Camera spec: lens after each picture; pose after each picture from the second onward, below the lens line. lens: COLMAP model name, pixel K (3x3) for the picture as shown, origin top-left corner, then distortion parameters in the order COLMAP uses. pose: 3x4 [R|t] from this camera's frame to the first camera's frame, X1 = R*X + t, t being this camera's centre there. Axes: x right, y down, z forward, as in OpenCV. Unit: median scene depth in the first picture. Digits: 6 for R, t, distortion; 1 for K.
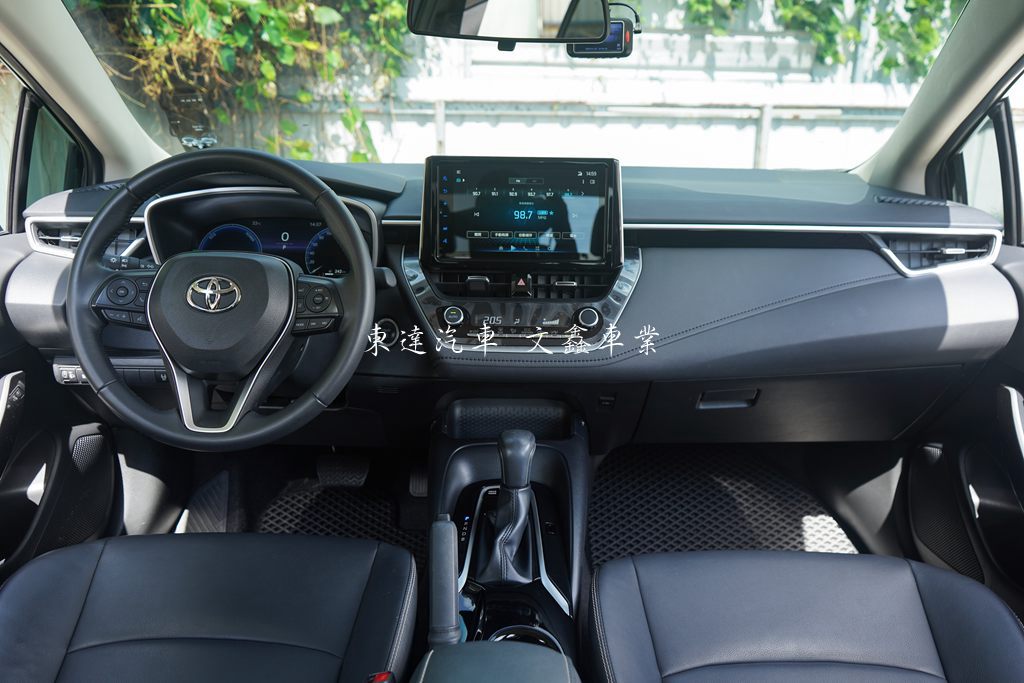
lens RADIAL K [[849.1, 0, 508.0], [0, 849.1, 345.1], [0, 0, 1]] dist [0.014578, -0.005888]
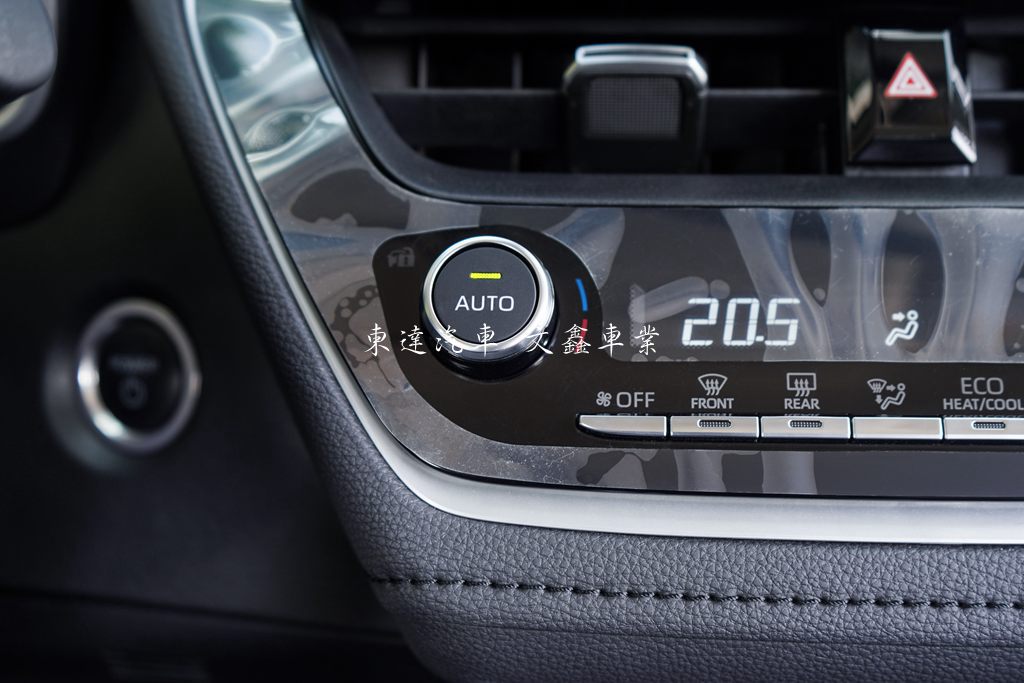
lens RADIAL K [[1393.2, 0, 560.7], [0, 1393.2, 352.1], [0, 0, 1]] dist [-0.008075, 0.000000]
pose [[0.999805, -0.006226, -0.018722, -0.044942], [0.006990, 0.999135, 0.040988, -0.033354], [0.018451, -0.041111, 0.998984, 0.723691]]
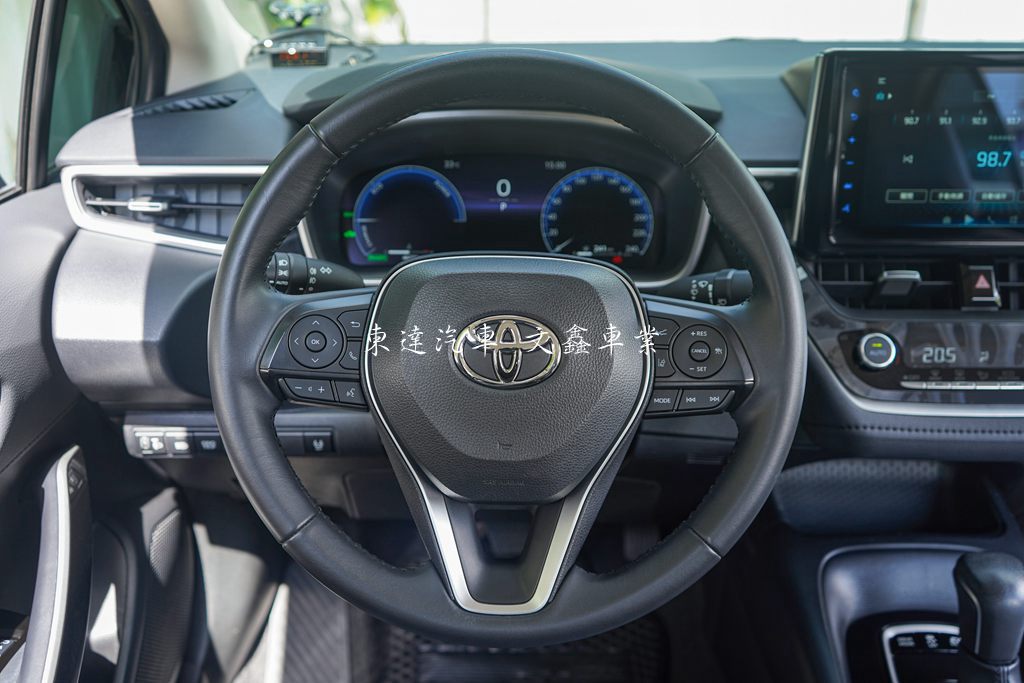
lens RADIAL K [[1013.9, 0, 512.4], [0, 1013.9, 341.7], [0, 0, 1]] dist [0.010669, 0.000000]
pose [[0.999649, -0.014116, 0.022405, -0.301303], [0.011476, 0.993429, 0.113872, -0.112798], [-0.023865, -0.113575, 0.993243, 0.339774]]
